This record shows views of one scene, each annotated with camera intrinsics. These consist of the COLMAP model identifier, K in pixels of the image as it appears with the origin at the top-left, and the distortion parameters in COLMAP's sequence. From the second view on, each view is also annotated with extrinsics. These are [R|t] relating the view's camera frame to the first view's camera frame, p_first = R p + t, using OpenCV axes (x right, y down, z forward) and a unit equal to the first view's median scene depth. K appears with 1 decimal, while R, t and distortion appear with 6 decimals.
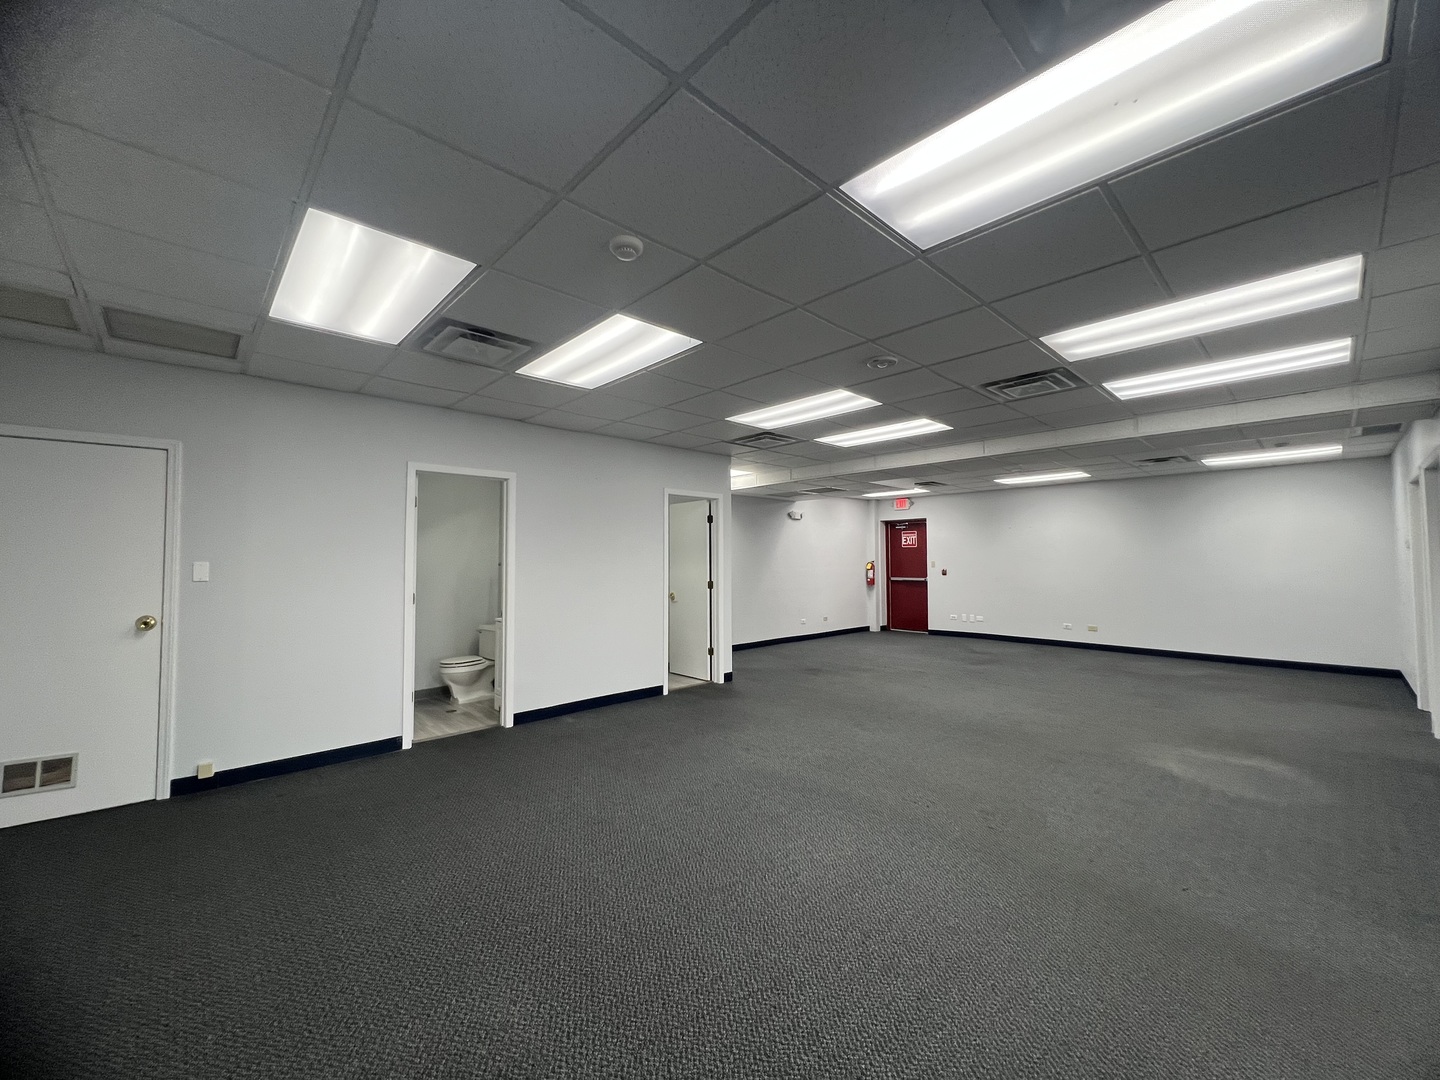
lens RADIAL K [[580.3, 0, 717.1], [0, 580.3, 537.1], [0, 0, 1]] dist [0.000798, 0.000154]
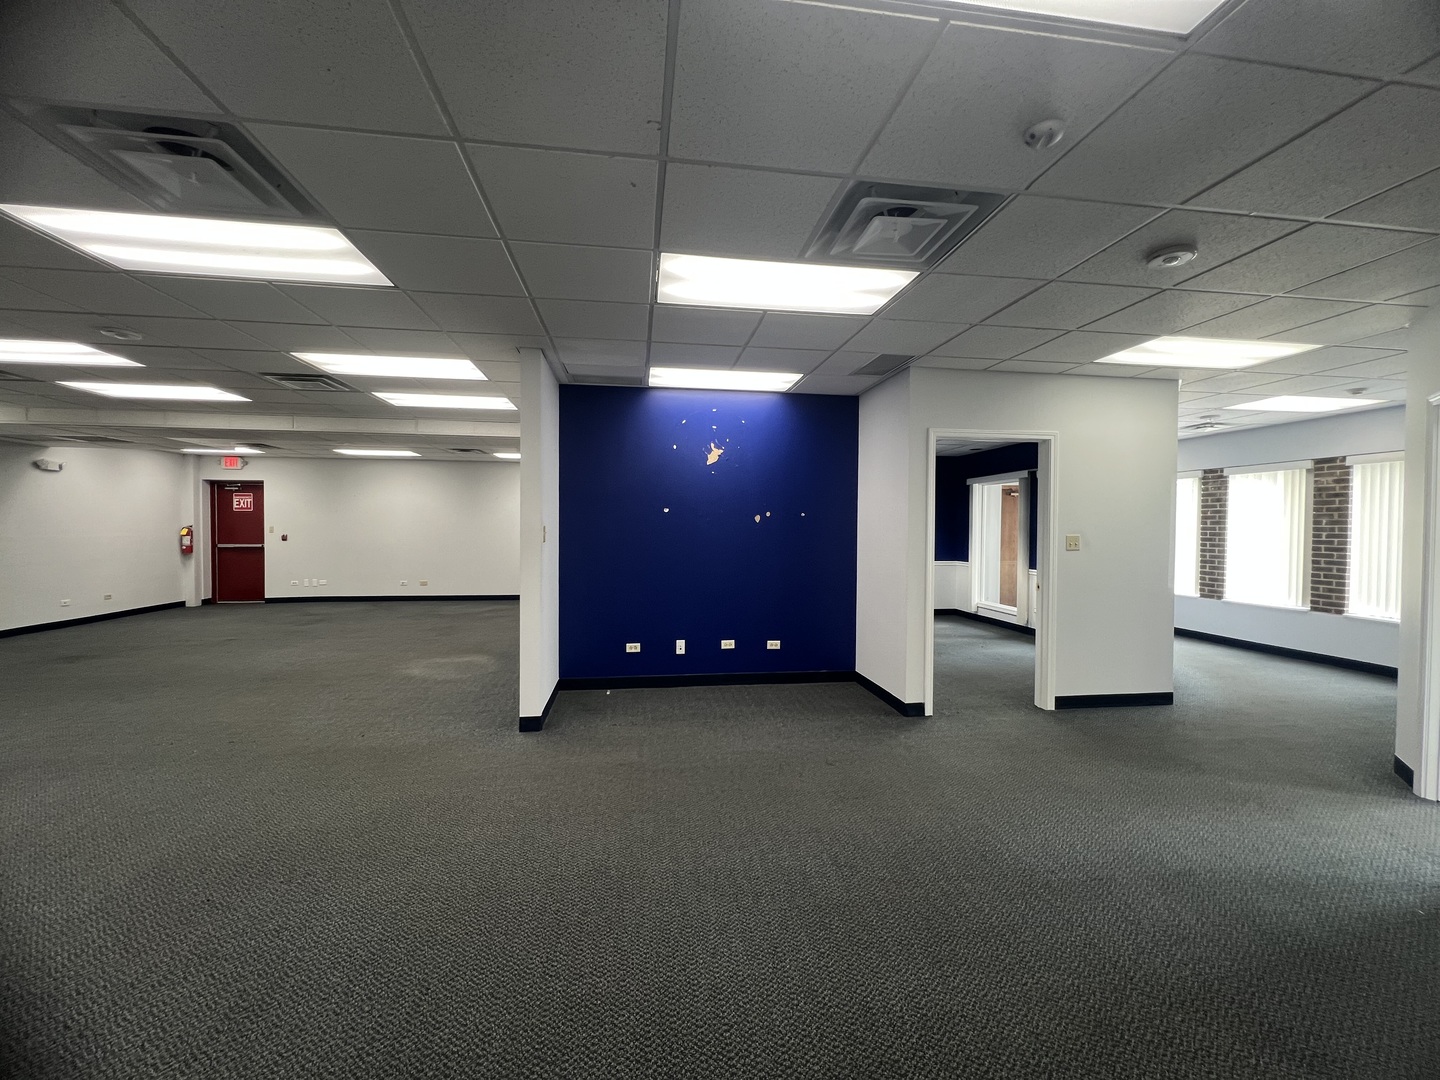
lens RADIAL K [[580.3, 0, 718.6], [0, 580.3, 538.2], [0, 0, 1]] dist [0.000798, 0.000154]
pose [[0.577766, -0.011718, 0.816118, 0.017852], [-0.039416, 0.998330, 0.042238, -0.008394], [-0.815250, -0.056572, 0.576339, -0.151064]]
